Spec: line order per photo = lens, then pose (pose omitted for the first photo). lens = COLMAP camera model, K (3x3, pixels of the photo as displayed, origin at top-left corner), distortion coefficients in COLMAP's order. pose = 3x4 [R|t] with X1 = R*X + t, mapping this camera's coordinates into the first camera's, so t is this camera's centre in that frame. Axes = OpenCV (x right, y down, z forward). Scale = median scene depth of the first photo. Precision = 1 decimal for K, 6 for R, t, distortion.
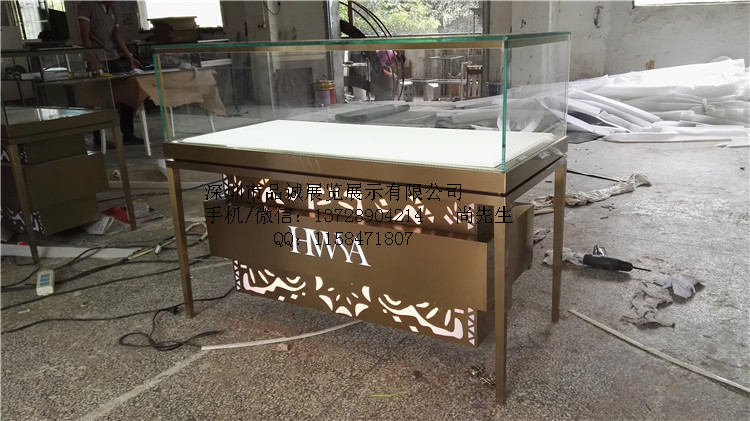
lens RADIAL K [[634.8, 0, 375.0], [0, 634.8, 210.5], [0, 0, 1]] dist [0.077904, -0.164840]
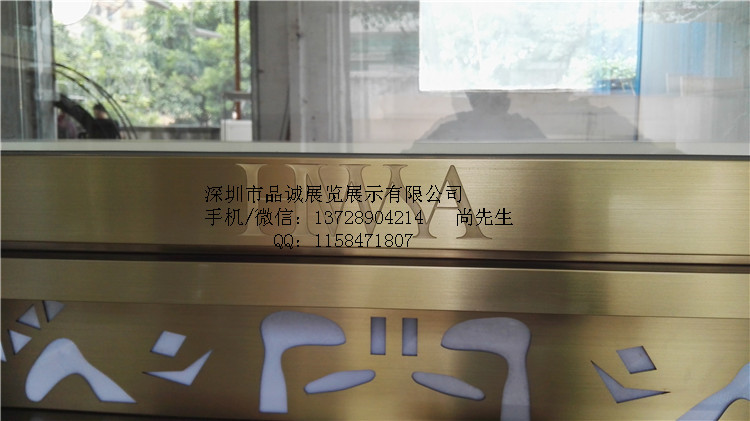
lens RADIAL K [[634.8, 0, 375.0], [0, 634.8, 210.5], [0, 0, 1]] dist [0.077904, -0.164840]
pose [[0.900283, -0.006149, 0.435261, -0.161777], [0.080986, 0.984809, -0.153596, -0.035932], [-0.427704, 0.173530, 0.887106, 0.701929]]
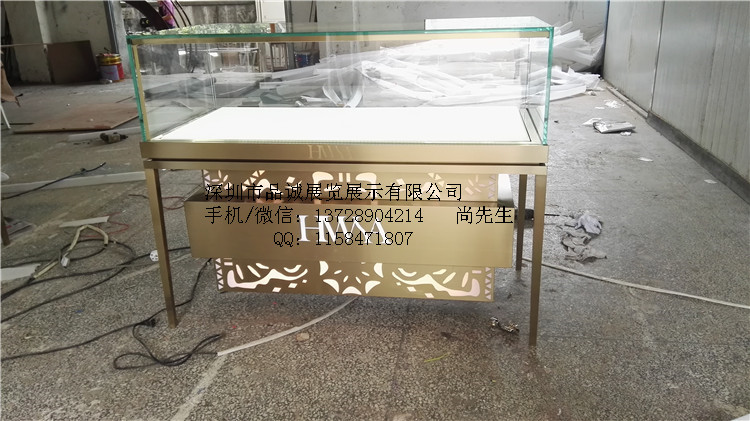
lens RADIAL K [[634.8, 0, 375.0], [0, 634.8, 210.5], [0, 0, 1]] dist [0.077904, -0.164840]
pose [[0.920612, -0.122098, 0.370899, -0.366647], [0.102755, 0.992130, 0.071557, -0.039283], [-0.376717, -0.027765, 0.925912, 0.035213]]
